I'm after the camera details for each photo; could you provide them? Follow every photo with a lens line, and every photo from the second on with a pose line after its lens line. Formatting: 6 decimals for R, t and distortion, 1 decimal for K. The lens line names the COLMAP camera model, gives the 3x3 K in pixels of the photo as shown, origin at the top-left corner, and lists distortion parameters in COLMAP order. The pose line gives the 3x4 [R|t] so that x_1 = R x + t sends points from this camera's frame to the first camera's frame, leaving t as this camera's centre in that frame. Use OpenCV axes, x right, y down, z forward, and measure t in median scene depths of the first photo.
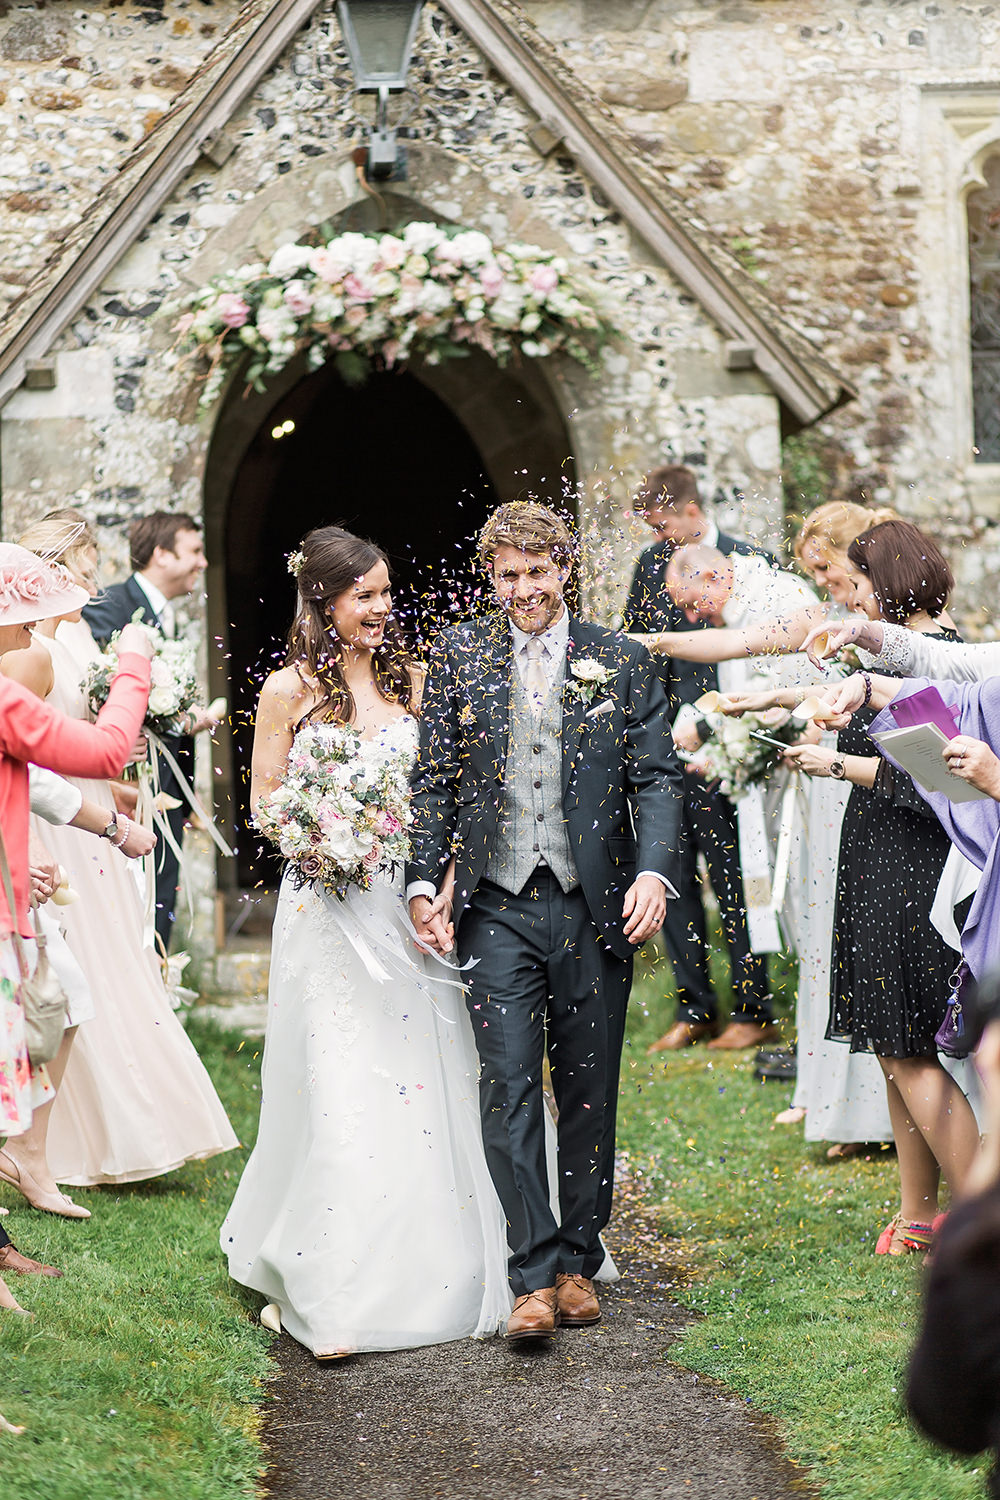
lens RADIAL K [[3554.6, 0, 500.4], [0, 3554.6, 749.2], [0, 0, 1]] dist [-0.110605, 0.000000]
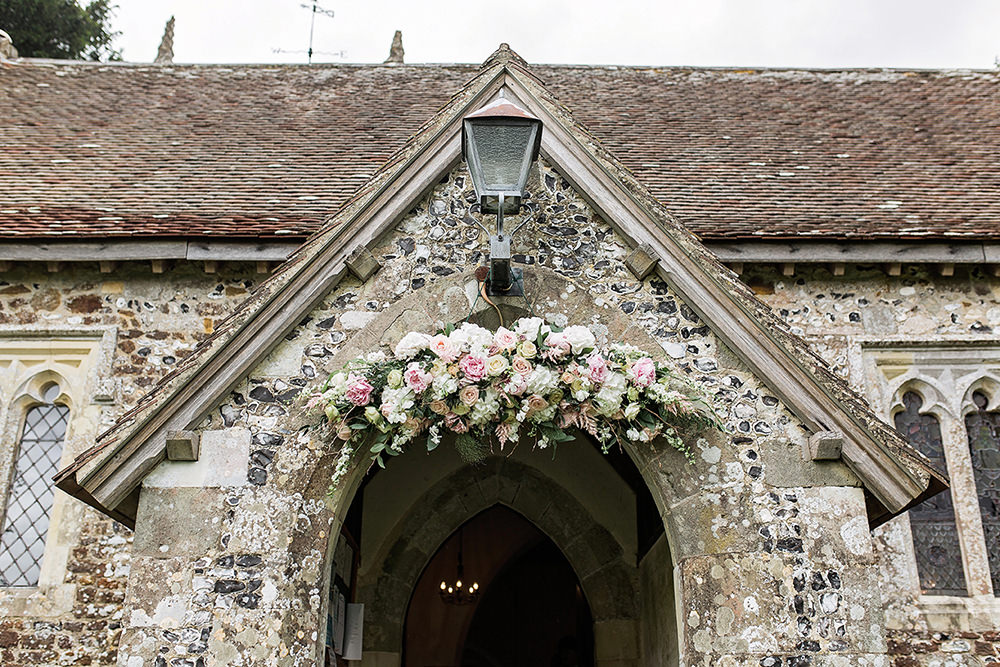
lens RADIAL K [[976.3, 0, 503.2], [0, 976.3, 330.8], [0, 0, 1]] dist [0.006228, 0.000000]
pose [[0.997141, 0.006872, -0.075250, -0.008458], [-0.034993, 0.924629, -0.379258, -0.027883], [0.066972, 0.380806, 0.922226, 0.709255]]
